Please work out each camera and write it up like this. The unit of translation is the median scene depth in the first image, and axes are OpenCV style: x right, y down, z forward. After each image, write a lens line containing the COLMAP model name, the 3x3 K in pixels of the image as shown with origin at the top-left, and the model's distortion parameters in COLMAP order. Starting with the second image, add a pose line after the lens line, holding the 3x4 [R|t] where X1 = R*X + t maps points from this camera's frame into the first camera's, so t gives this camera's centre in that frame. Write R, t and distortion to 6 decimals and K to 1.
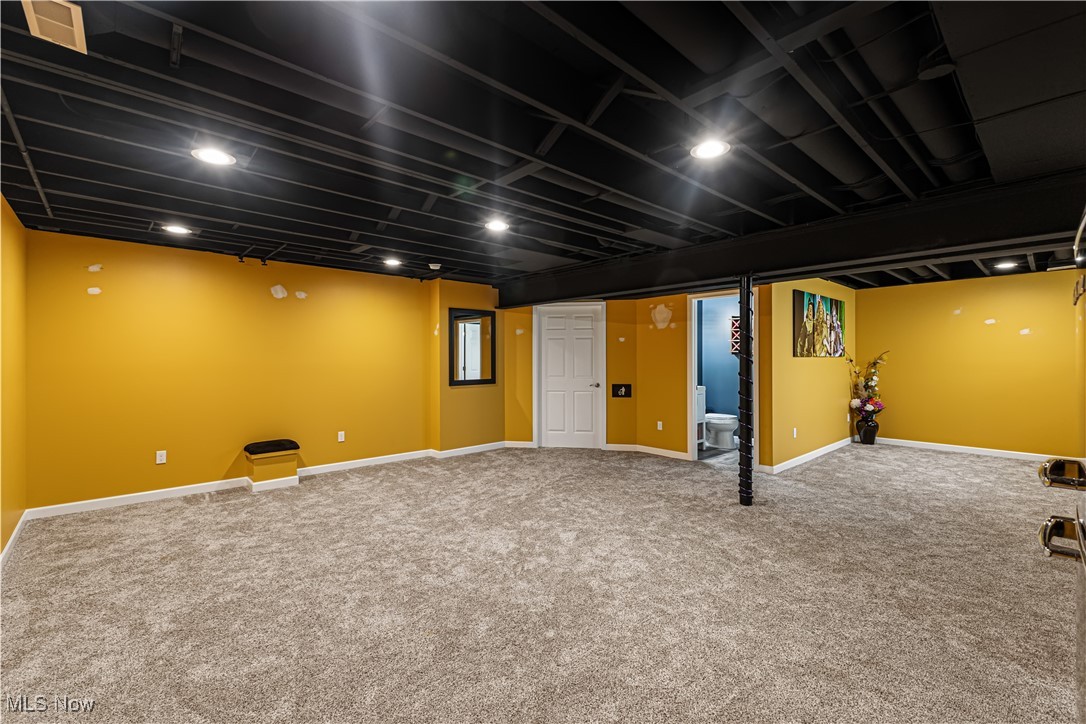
lens RADIAL K [[468.9, 0, 548.6], [0, 468.9, 359.9], [0, 0, 1]] dist [0.000703, 0.000291]
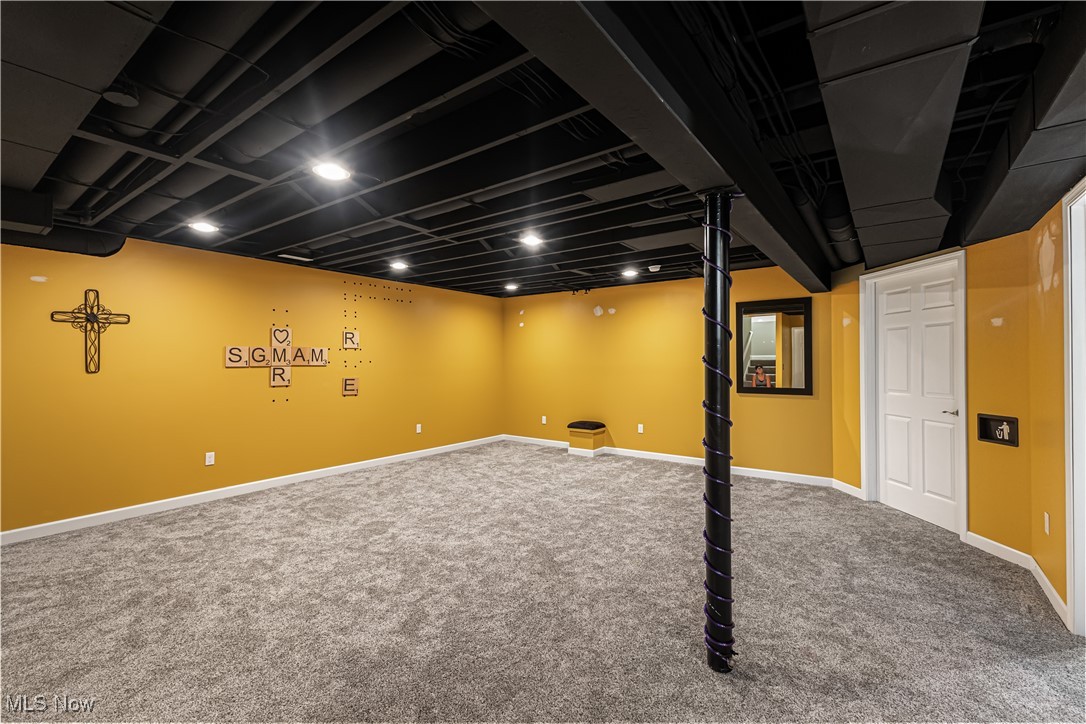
lens RADIAL K [[468.9, 0, 548.2], [0, 468.9, 360.2], [0, 0, 1]] dist [0.000703, 0.000291]
pose [[0.185065, 0.001590, -0.982725, 0.539546], [-0.000340, 0.999999, 0.001554, -0.005286], [0.982726, 0.000046, 0.185065, 0.463870]]
